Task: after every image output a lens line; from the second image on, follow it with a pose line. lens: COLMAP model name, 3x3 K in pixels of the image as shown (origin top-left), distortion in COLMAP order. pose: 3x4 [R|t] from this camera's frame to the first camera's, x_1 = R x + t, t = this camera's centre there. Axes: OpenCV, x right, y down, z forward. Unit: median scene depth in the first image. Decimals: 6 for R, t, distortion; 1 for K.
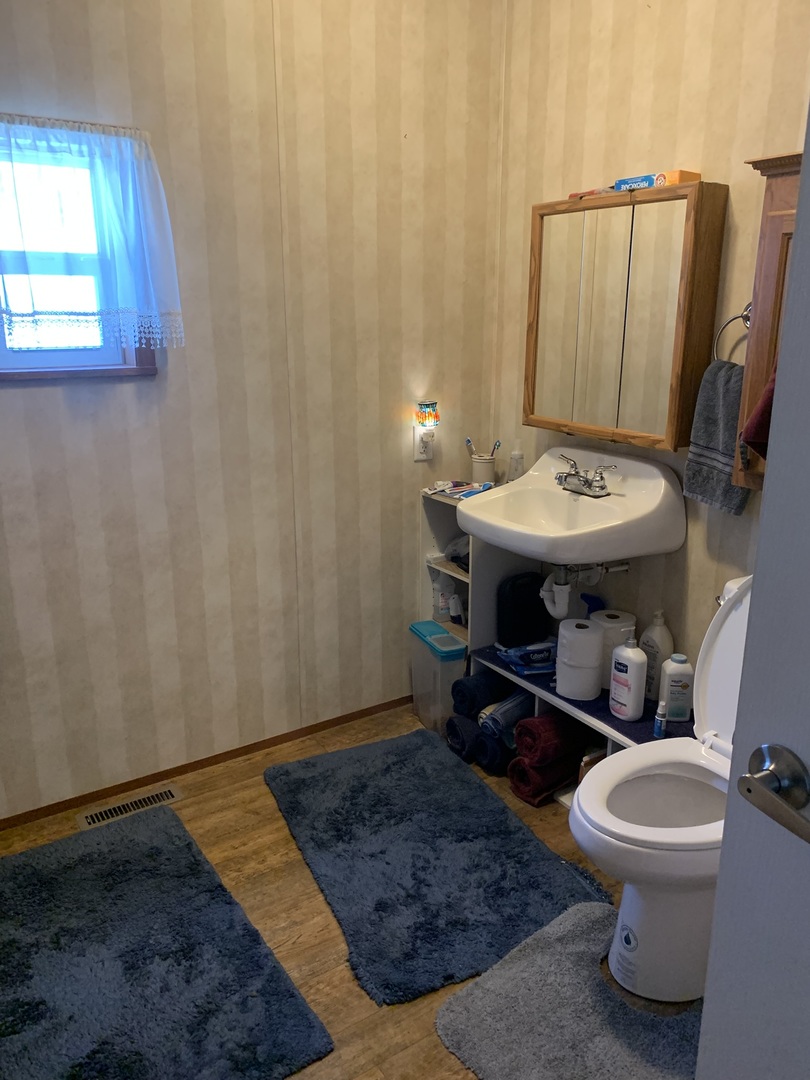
lens RADIAL K [[826.6, 0, 408.5], [0, 826.6, 537.8], [0, 0, 1]] dist [0.015478, -0.008140]
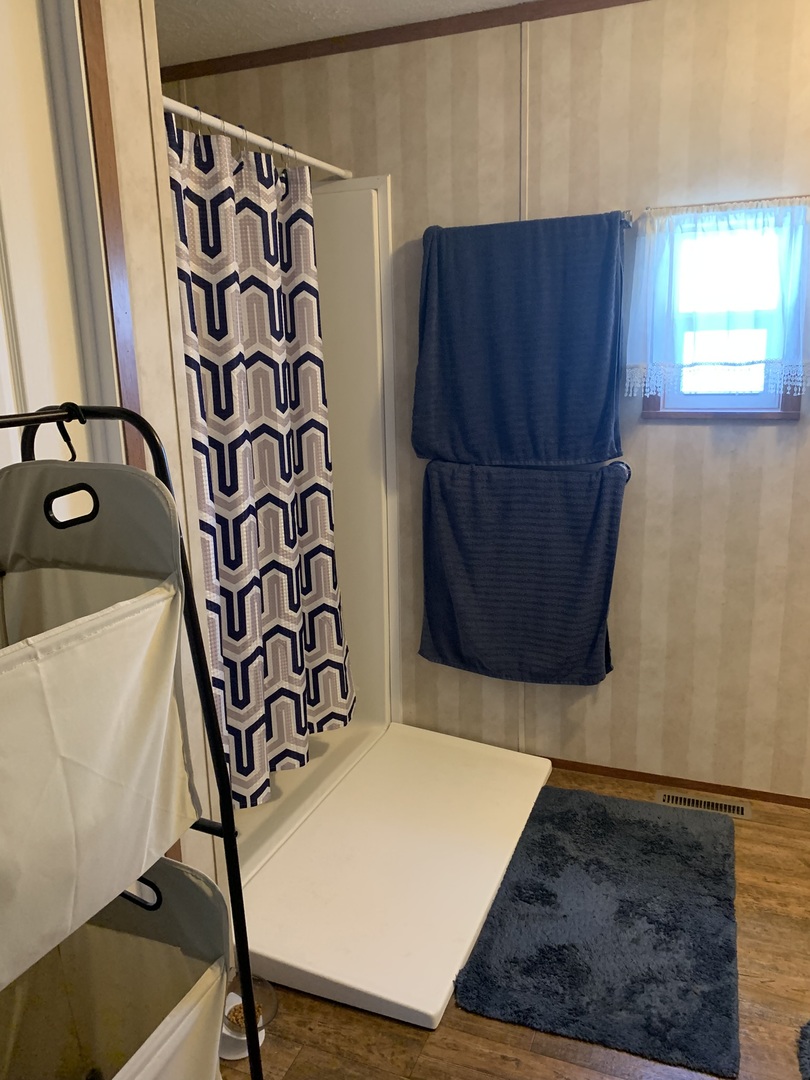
lens RADIAL K [[826.6, 0, 408.5], [0, 826.6, 537.8], [0, 0, 1]] dist [0.015478, -0.008140]
pose [[0.569521, 0.169183, -0.804377, 0.318621], [-0.194974, 0.978466, 0.067752, -0.025459], [0.798518, 0.118246, 0.590243, -0.008903]]
